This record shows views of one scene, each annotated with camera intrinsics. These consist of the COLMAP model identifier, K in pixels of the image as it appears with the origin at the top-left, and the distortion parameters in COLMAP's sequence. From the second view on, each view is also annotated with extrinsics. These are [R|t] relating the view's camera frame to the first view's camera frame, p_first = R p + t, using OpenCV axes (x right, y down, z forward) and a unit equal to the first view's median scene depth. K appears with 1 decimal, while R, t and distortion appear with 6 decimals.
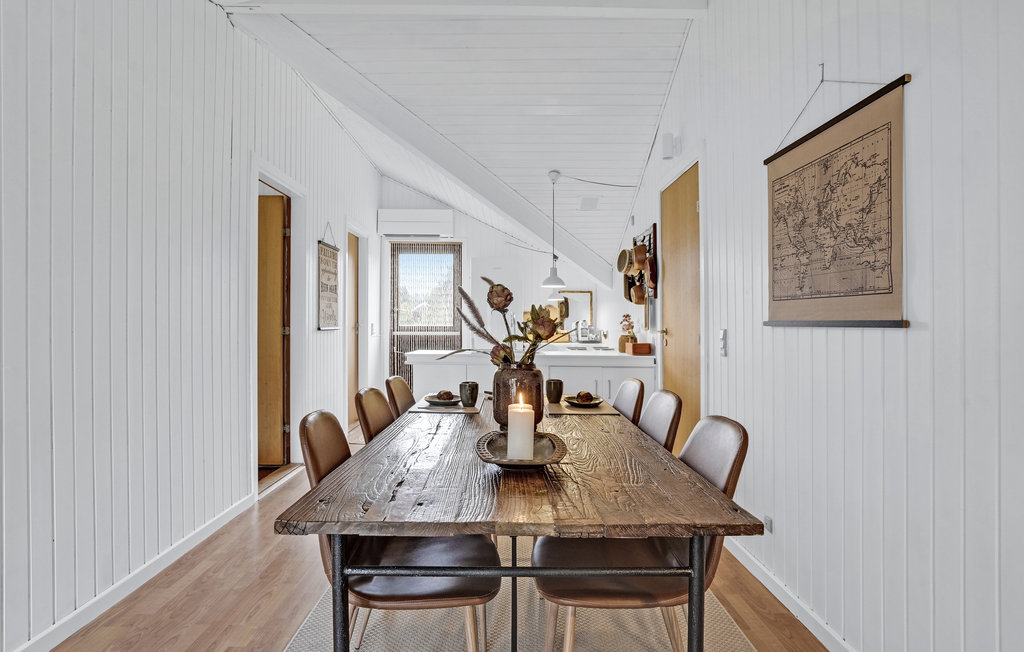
lens RADIAL K [[530.2, 0, 508.4], [0, 530.2, 338.2], [0, 0, 1]] dist [-0.036945, 0.001521]
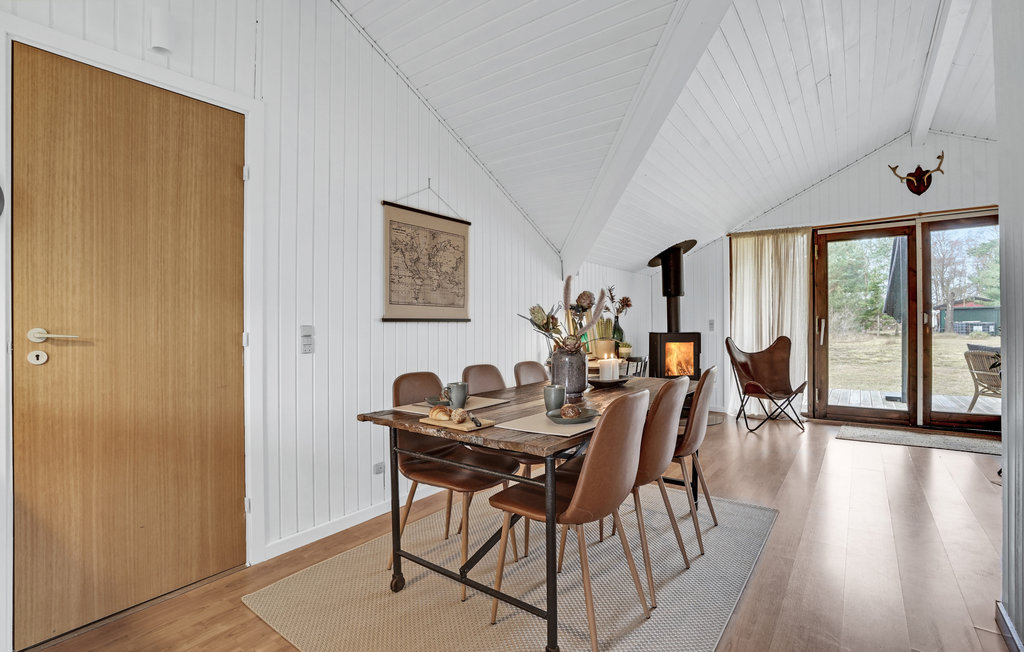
lens RADIAL K [[477.3, 0, 512.0], [0, 477.3, 326.0], [0, 0, 1]] dist [-0.019029, 0.000667]
pose [[-0.803772, -0.004518, 0.594920, -0.285331], [0.018171, 0.999318, 0.032139, -0.024978], [-0.594659, 0.036643, -0.803142, 0.989850]]
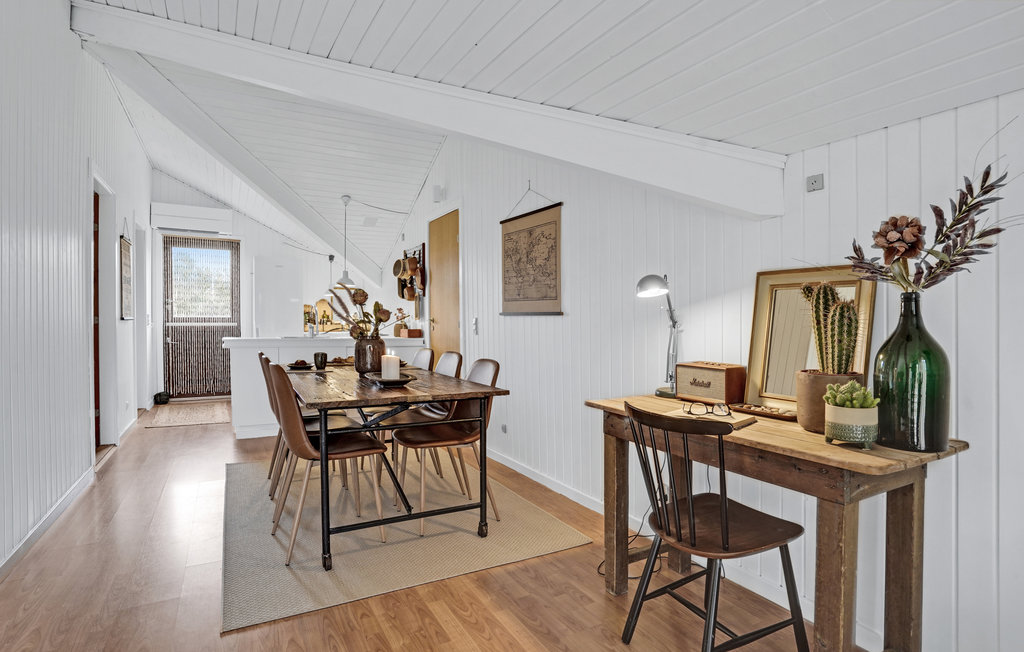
lens RADIAL K [[530.2, 0, 508.4], [0, 530.2, 338.2], [0, 0, 1]] dist [-0.036945, 0.001521]
pose [[0.877592, -0.015057, 0.479172, -0.189922], [0.009853, 0.999862, 0.013372, 0.016645], [-0.479307, -0.007014, 0.877619, -0.319225]]
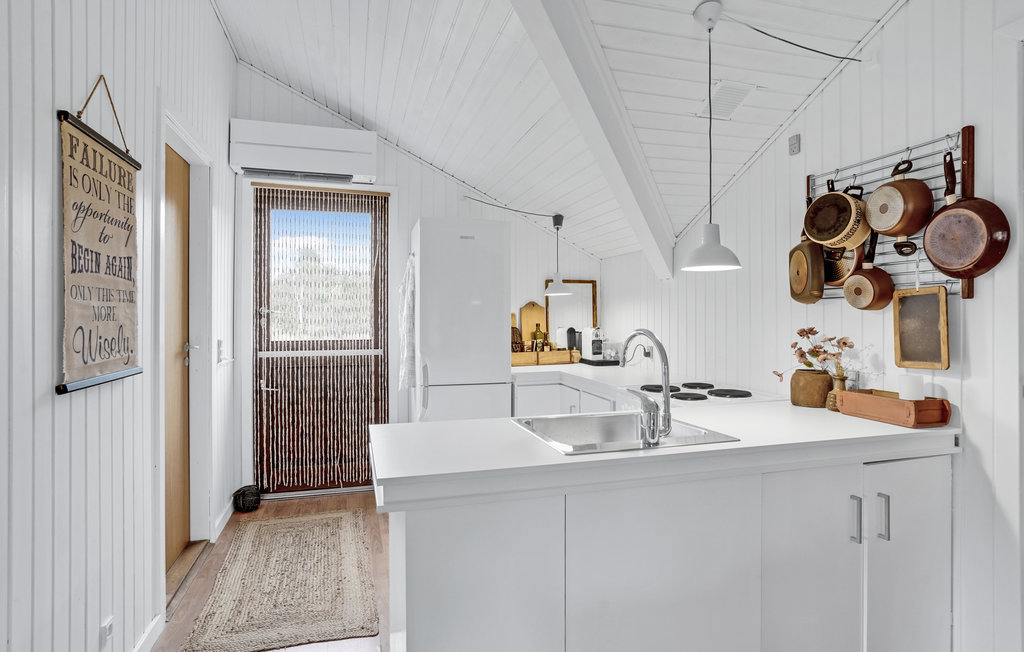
lens RADIAL K [[508.4, 0, 485.4], [0, 508.4, 312.1], [0, 0, 1]] dist [-0.020446, 0.000028]
pose [[0.963636, -0.006067, 0.267150, -0.207385], [0.013403, 0.999581, -0.025647, -0.056584], [-0.266882, 0.028295, 0.963314, 0.685613]]
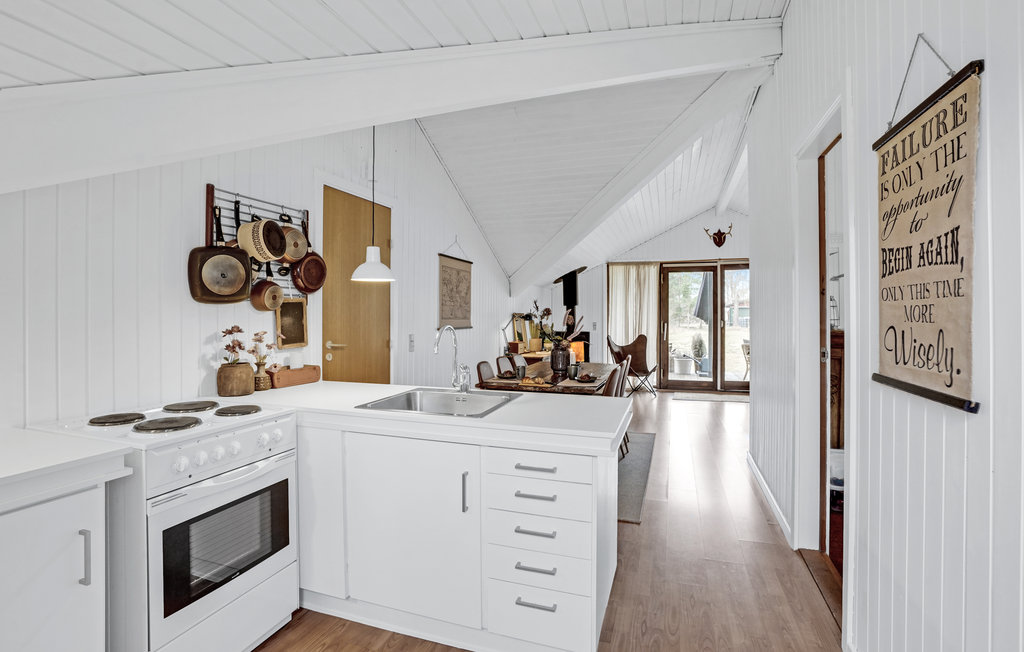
lens RADIAL K [[477.0, 0, 520.4], [0, 477.0, 319.0], [0, 0, 1]] dist [-0.022885, 0.000562]
pose [[-0.951063, -0.009735, 0.308843, -0.233969], [0.001527, 0.999343, 0.036201, -0.077321], [-0.308993, 0.034901, -0.950424, 1.509720]]
